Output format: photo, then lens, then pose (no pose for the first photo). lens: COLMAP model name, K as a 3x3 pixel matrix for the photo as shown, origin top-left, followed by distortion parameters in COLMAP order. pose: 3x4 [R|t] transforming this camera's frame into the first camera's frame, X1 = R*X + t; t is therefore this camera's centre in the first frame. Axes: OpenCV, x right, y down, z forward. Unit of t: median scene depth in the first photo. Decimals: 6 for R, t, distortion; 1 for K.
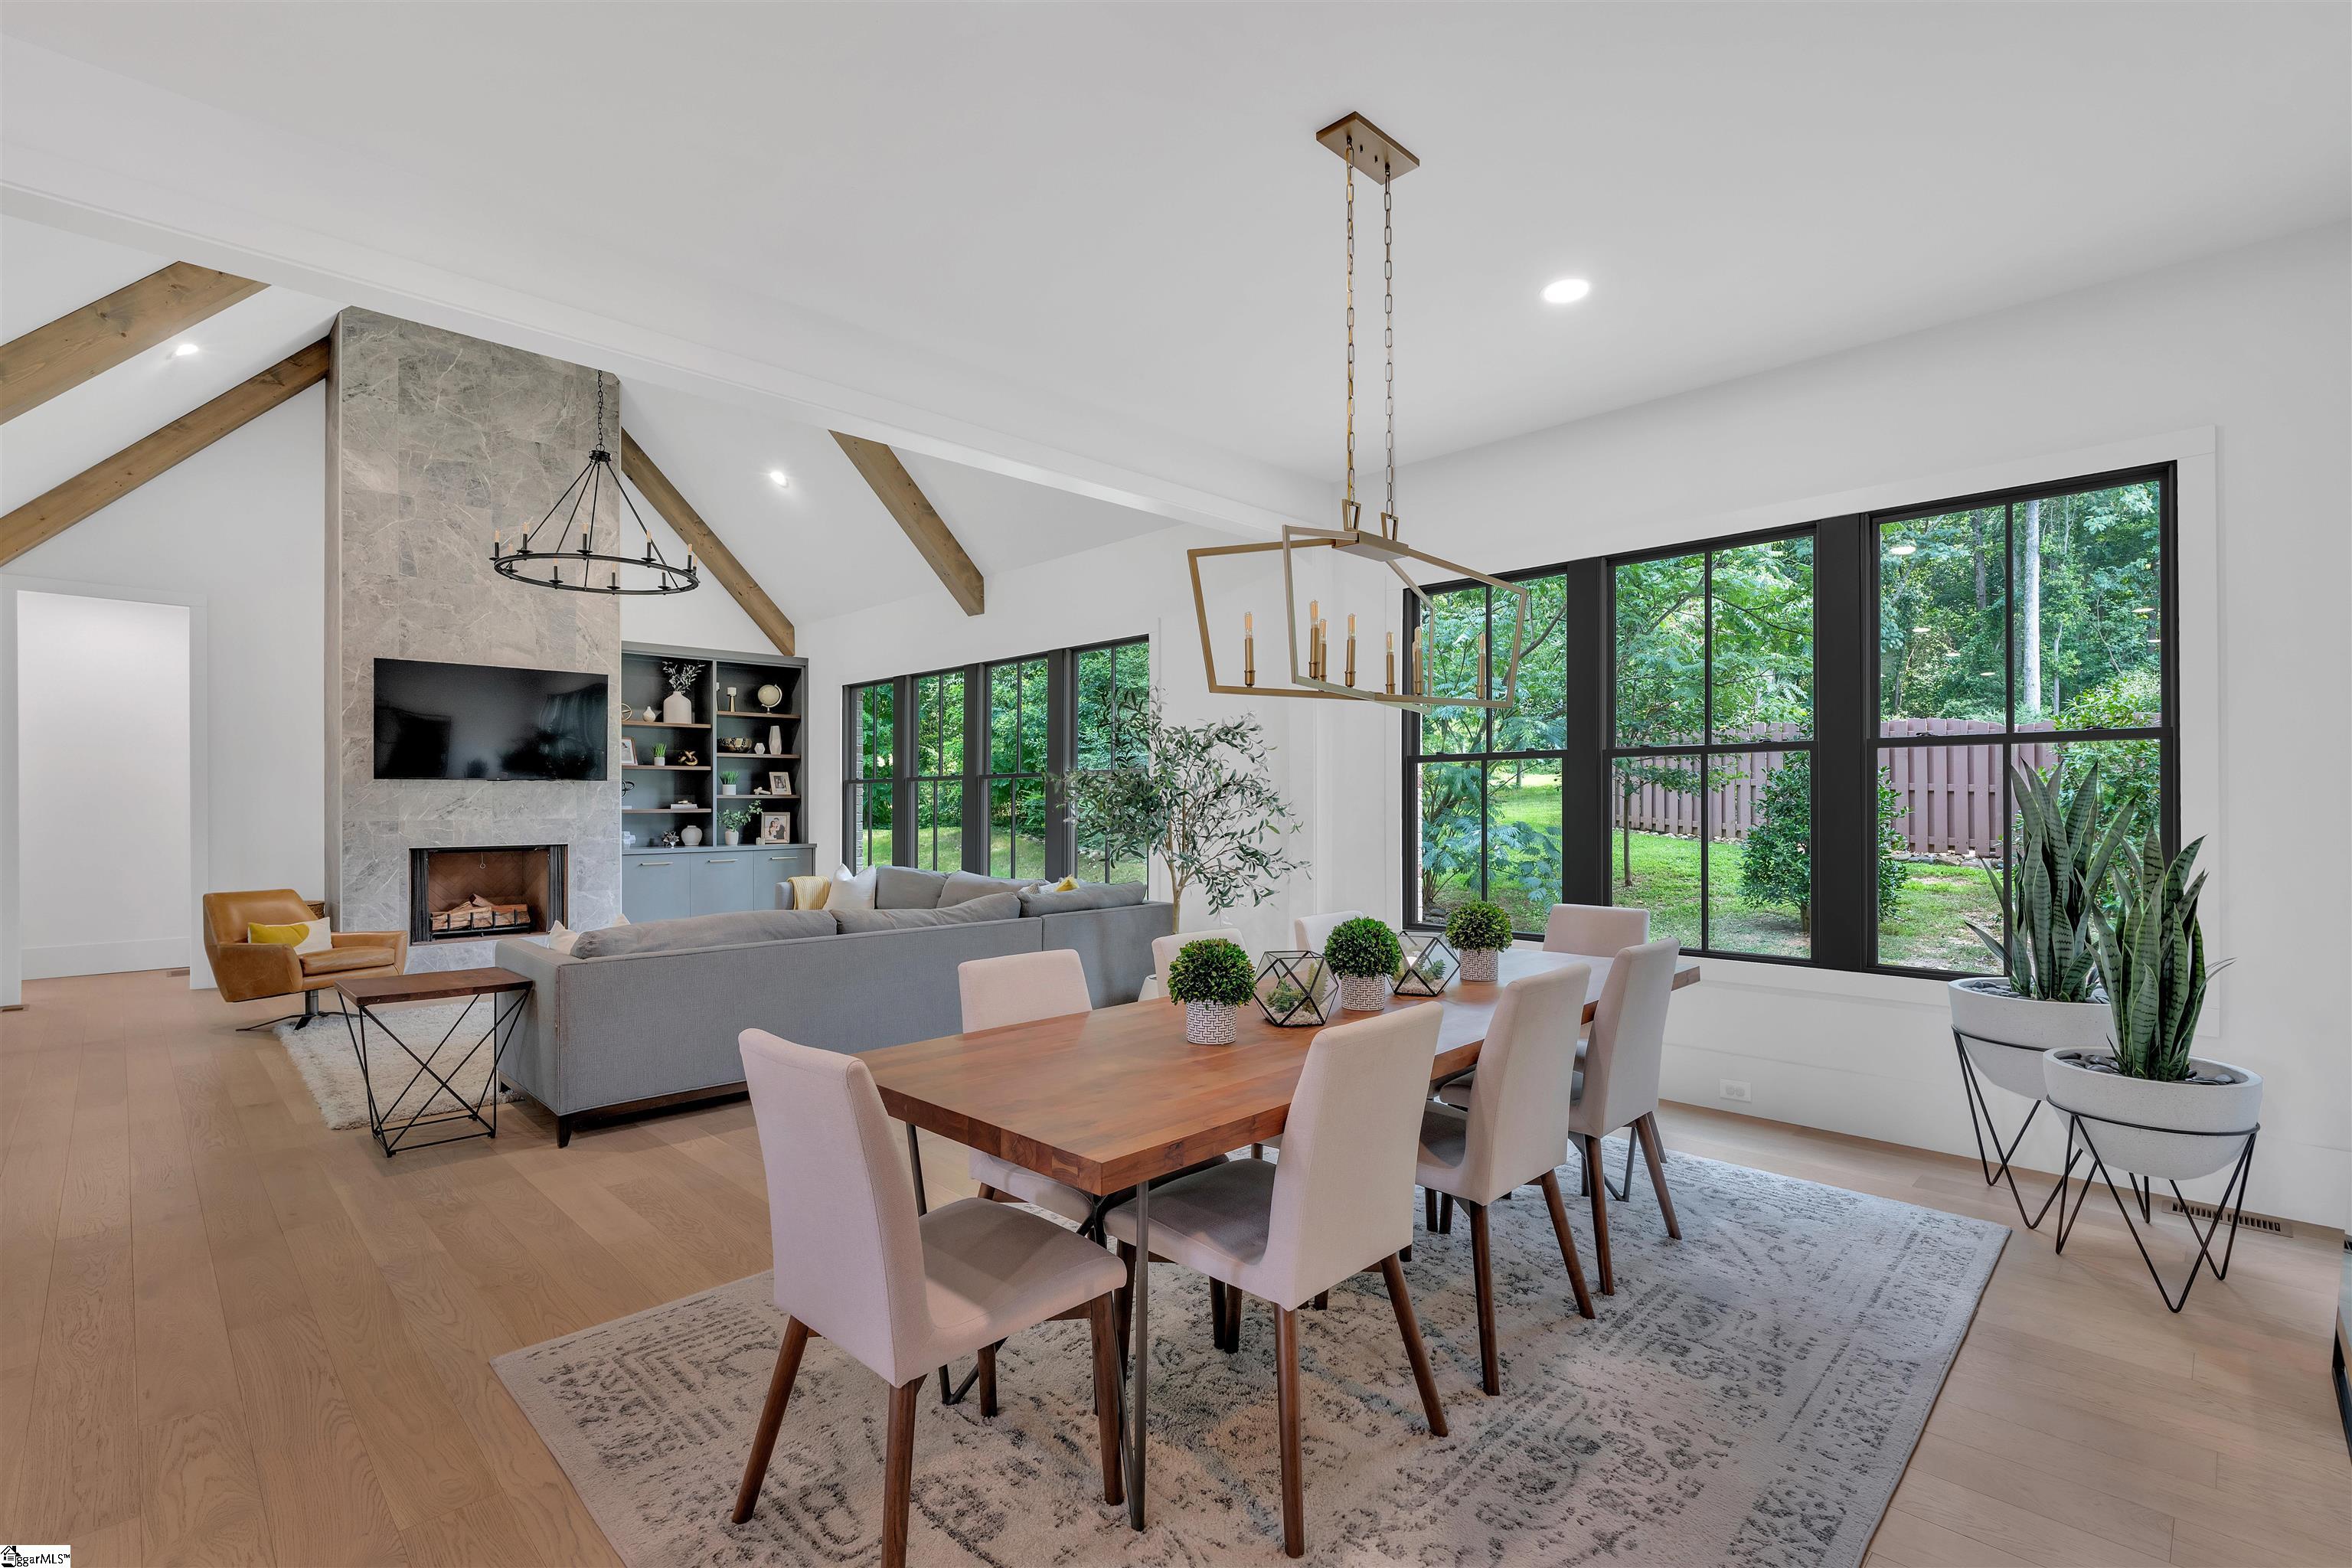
lens RADIAL K [[1076.8, 0, 1156.7], [0, 1076.8, 799.4], [0, 0, 1]] dist [-0.004592, 0.000027]
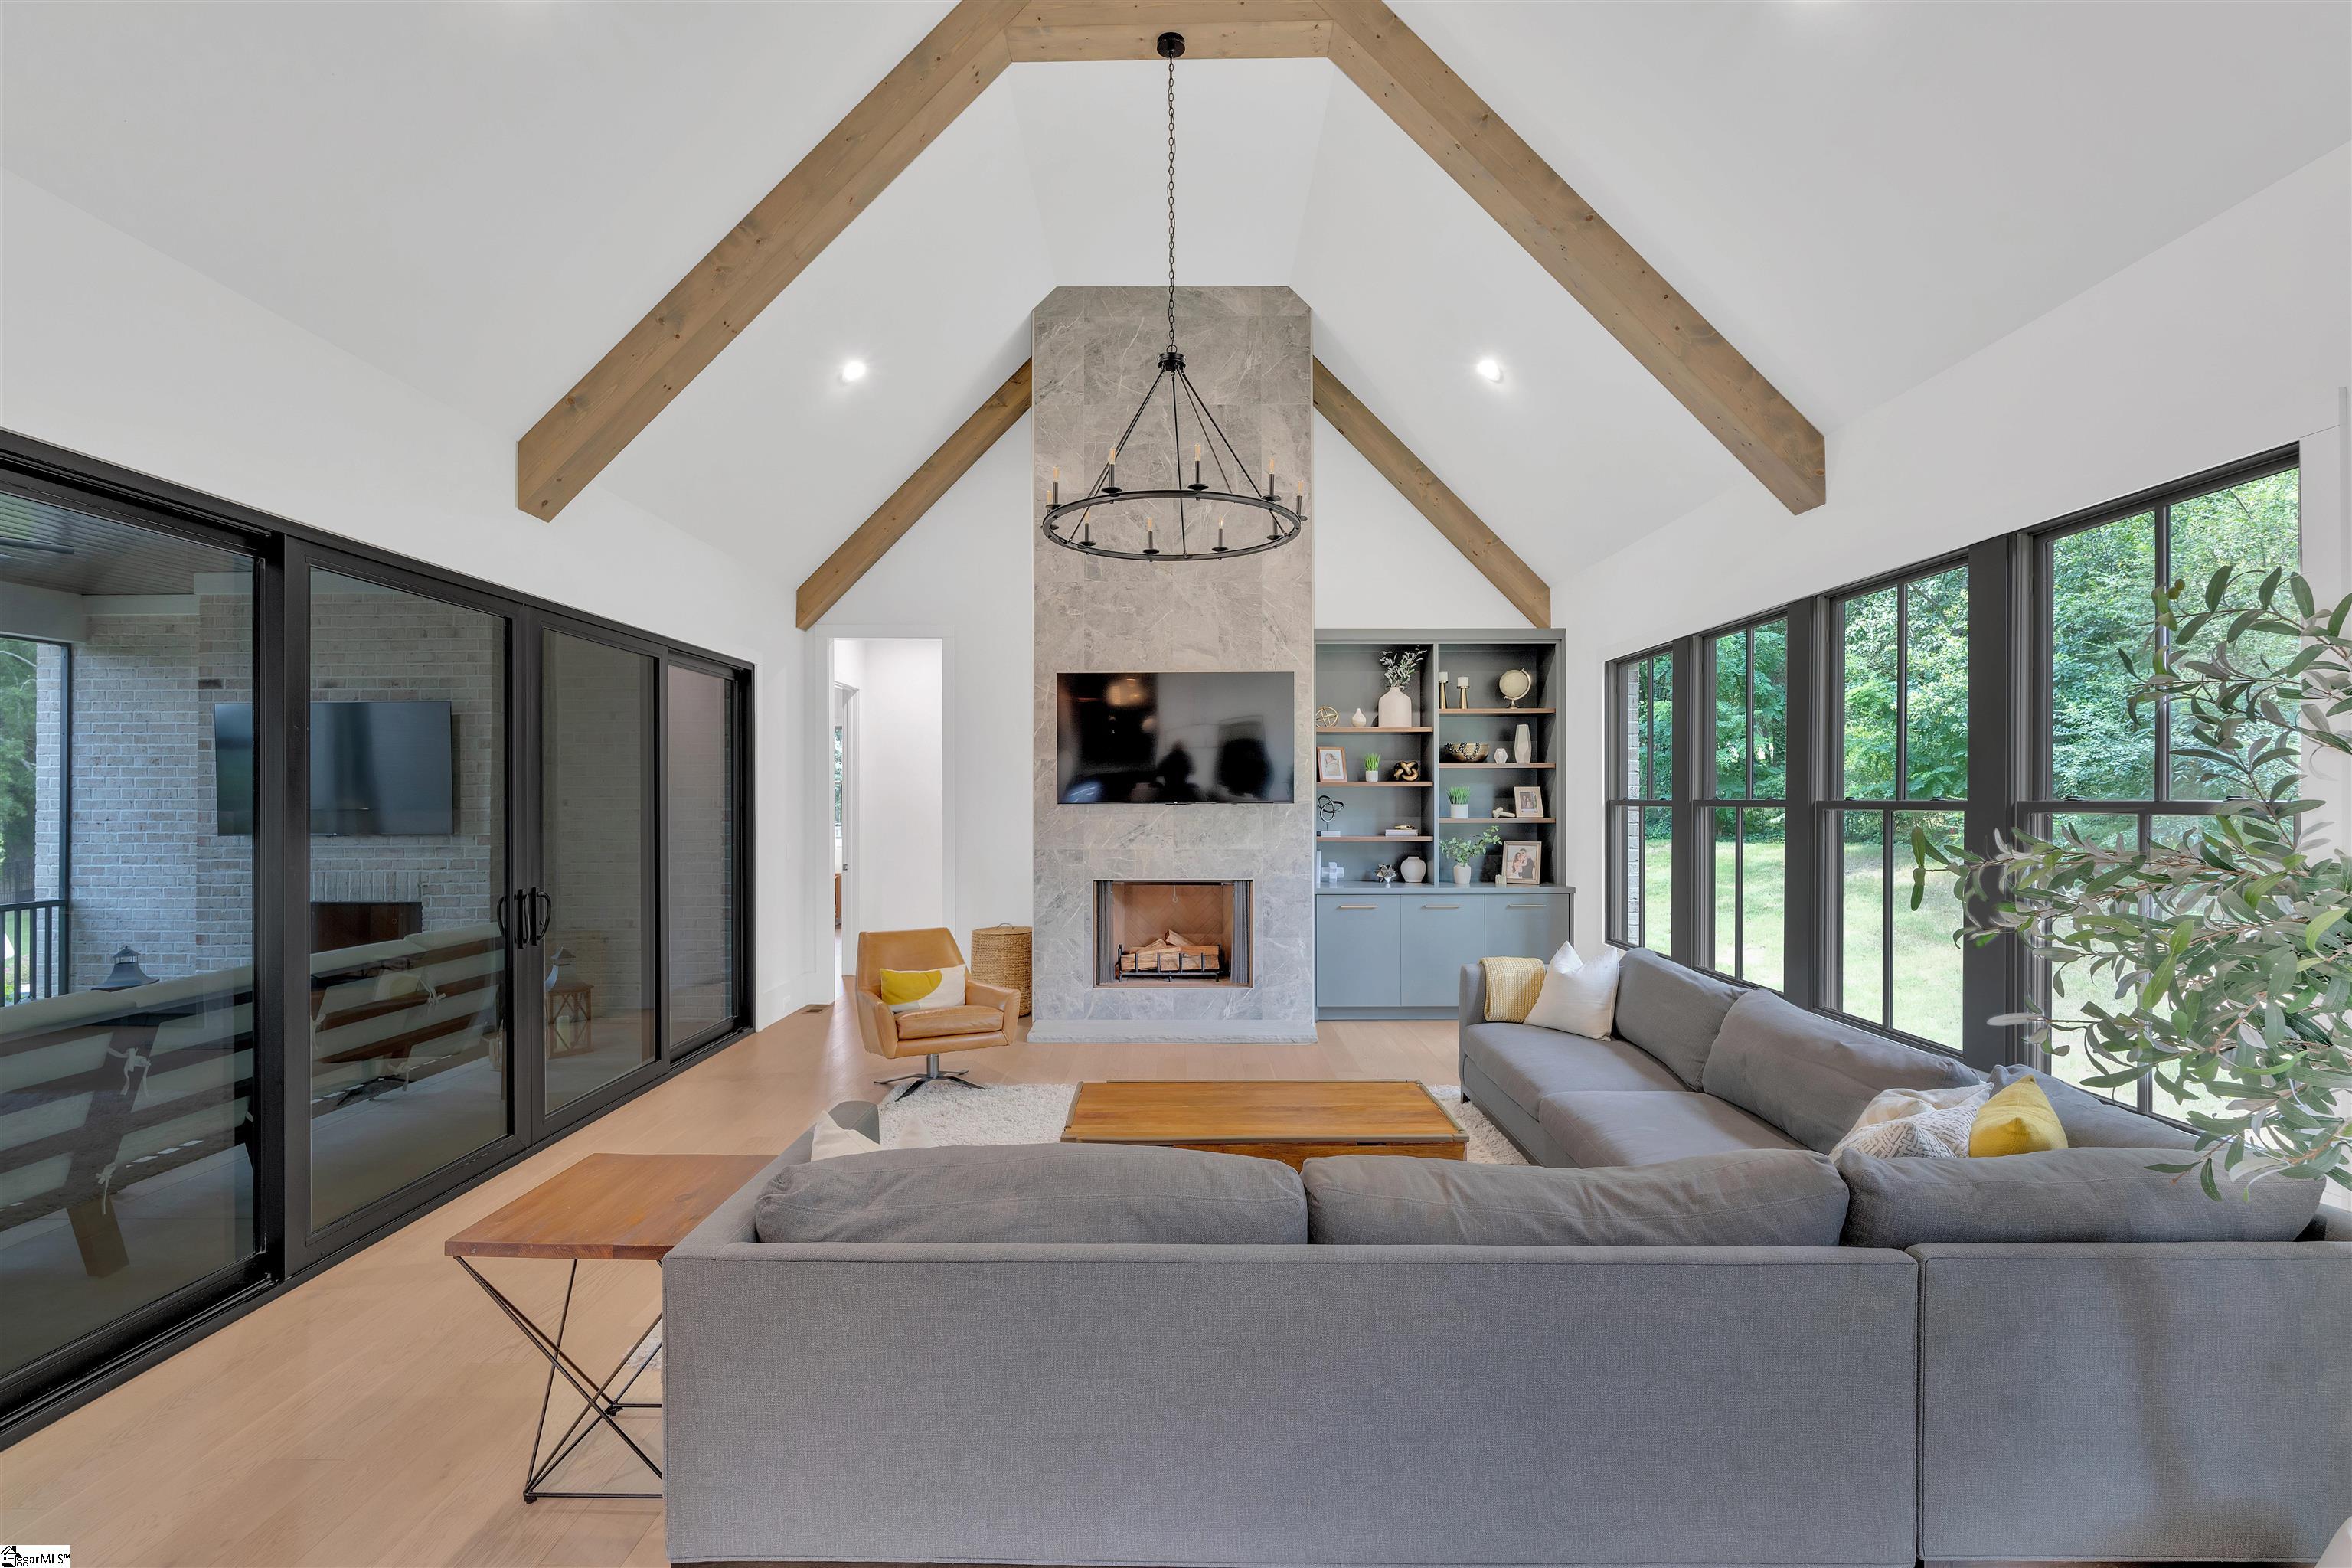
lens RADIAL K [[1066.9, 0, 1147.6], [0, 1066.9, 789.2], [0, 0, 1]] dist [-0.009285, 0.000299]
pose [[0.710545, -0.002731, -0.703646, -0.026959], [0.000029, 0.999993, -0.003851, -0.026403], [0.703652, 0.002716, 0.710540, 0.374320]]
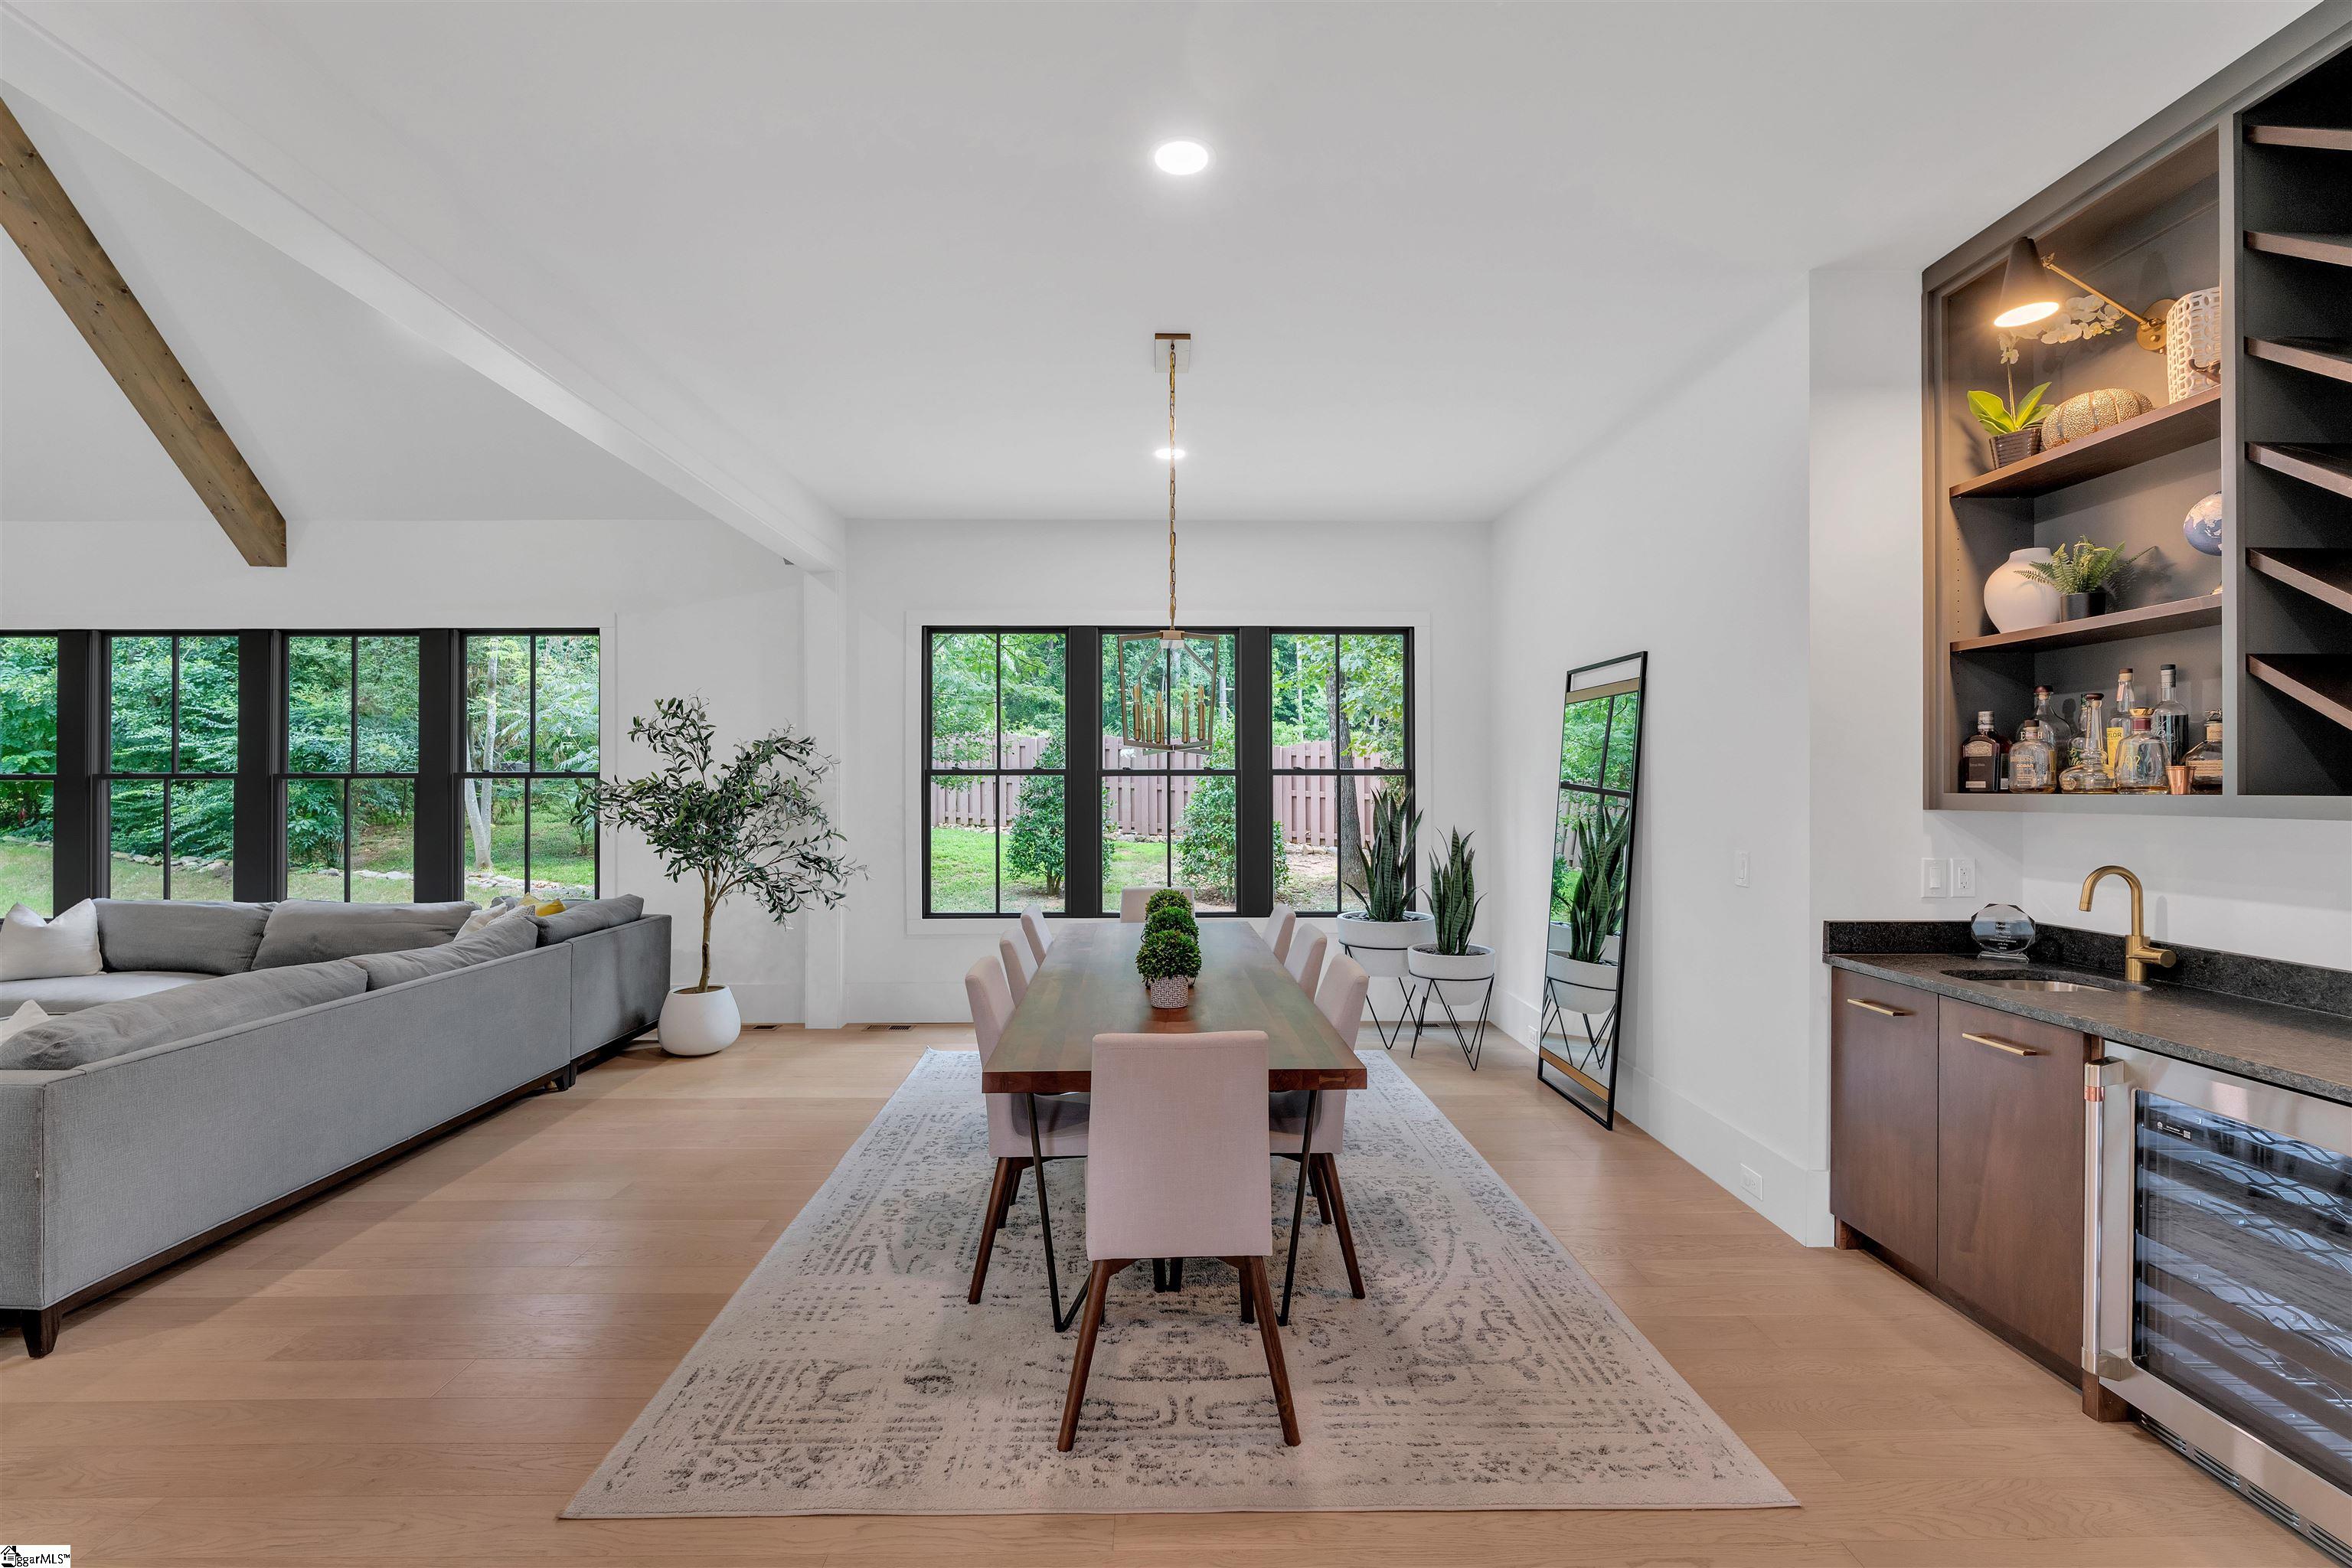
lens RADIAL K [[1022.2, 0, 1164.1], [0, 1022.2, 788.3], [0, 0, 1]] dist [-0.003568, -0.000444]
pose [[0.695173, -0.000300, 0.718842, -0.243527], [-0.001670, 0.999997, 0.002032, -0.014497], [-0.718841, -0.002613, 0.695170, 0.028917]]
